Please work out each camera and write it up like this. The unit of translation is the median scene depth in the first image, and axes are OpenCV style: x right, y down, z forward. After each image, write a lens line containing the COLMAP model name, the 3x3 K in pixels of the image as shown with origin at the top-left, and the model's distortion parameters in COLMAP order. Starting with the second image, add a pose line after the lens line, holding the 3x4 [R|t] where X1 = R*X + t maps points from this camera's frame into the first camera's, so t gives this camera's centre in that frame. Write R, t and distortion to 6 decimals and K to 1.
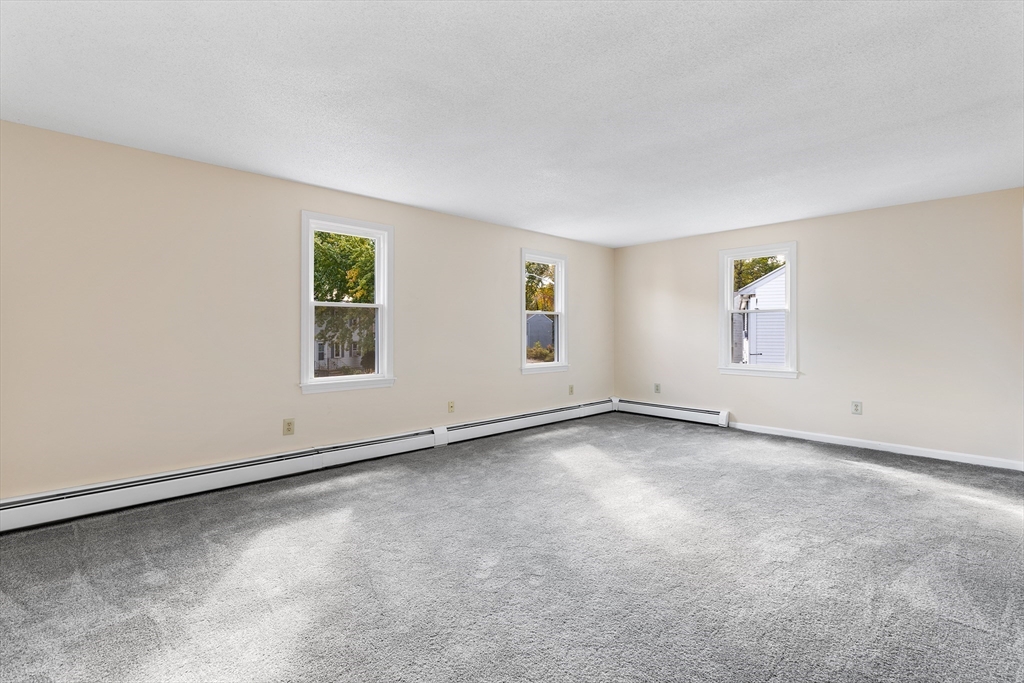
lens RADIAL K [[462.0, 0, 512.0], [0, 462.0, 333.8], [0, 0, 1]] dist [-0.001844, 0.000121]
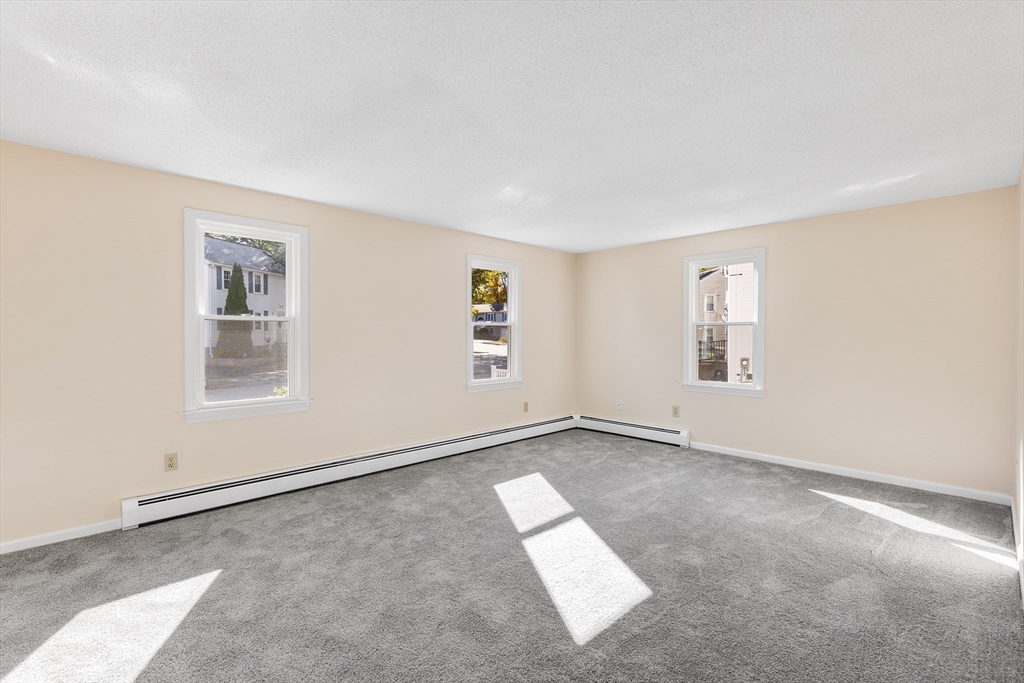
lens RADIAL K [[462.0, 0, 512.0], [0, 462.0, 344.7], [0, 0, 1]] dist [-0.001844, 0.000121]
pose [[0.999701, -0.017849, 0.016723, 0.098242], [0.017893, 0.999837, -0.002510, -0.000454], [-0.016675, 0.002808, 0.999857, 0.093724]]
